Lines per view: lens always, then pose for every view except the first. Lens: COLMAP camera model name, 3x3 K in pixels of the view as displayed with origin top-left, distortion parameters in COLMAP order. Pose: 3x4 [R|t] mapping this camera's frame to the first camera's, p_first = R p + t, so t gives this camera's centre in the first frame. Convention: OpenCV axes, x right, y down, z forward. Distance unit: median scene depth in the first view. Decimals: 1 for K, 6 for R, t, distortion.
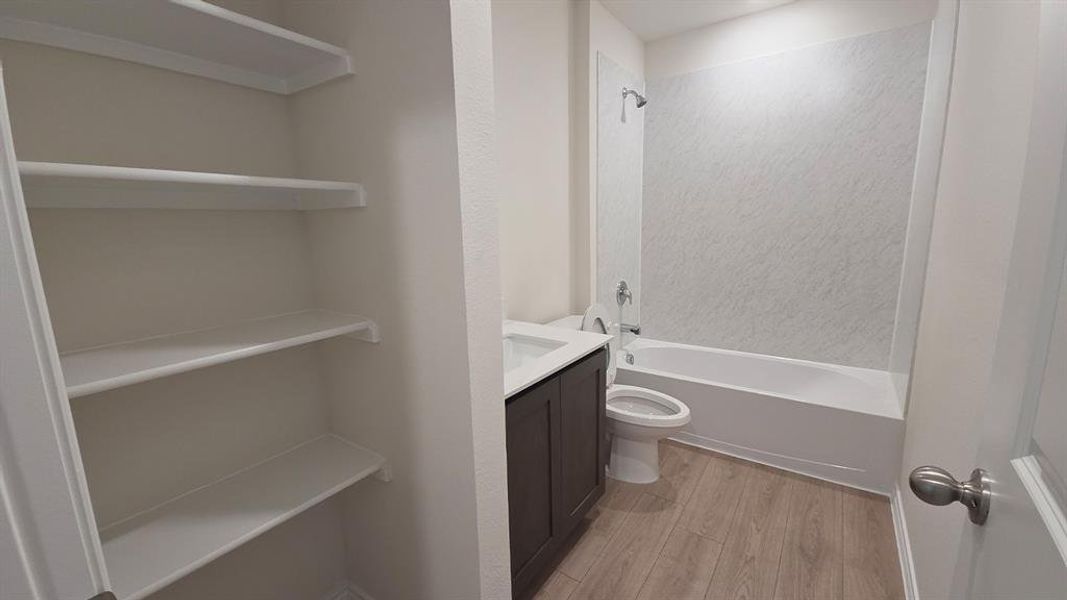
lens RADIAL K [[427.8, 0, 533.6], [0, 427.8, 296.5], [0, 0, 1]] dist [-0.000365, 0.000208]
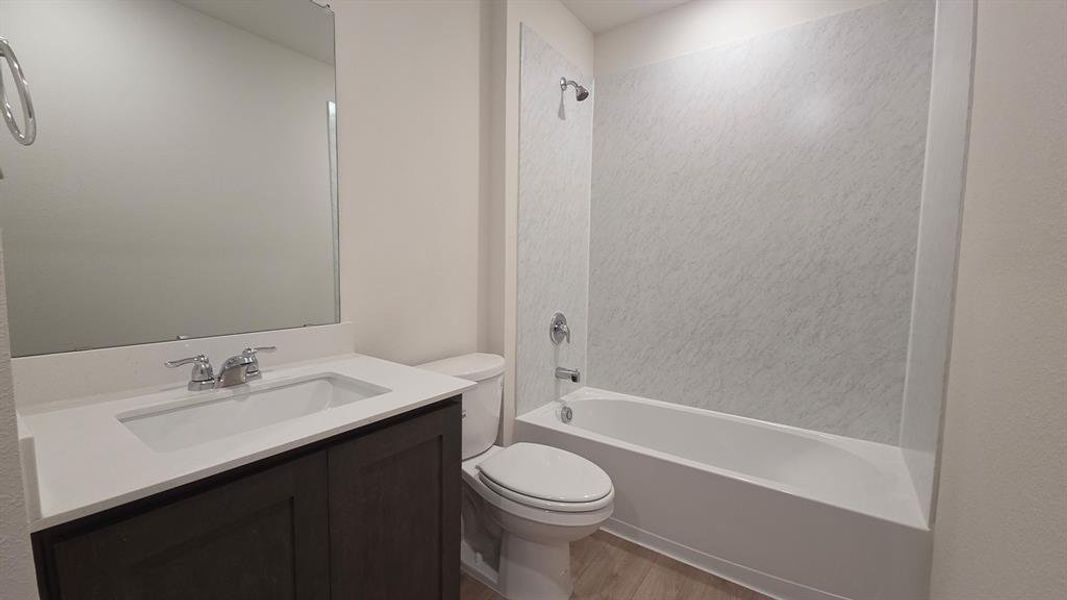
lens RADIAL K [[427.8, 0, 531.9], [0, 427.8, 297.2], [0, 0, 1]] dist [-0.000365, 0.000208]
pose [[0.999151, 0.041115, 0.002630, 0.176766], [-0.040651, 0.994228, -0.099291, 0.017498], [-0.006697, 0.099100, 0.995055, 0.234496]]
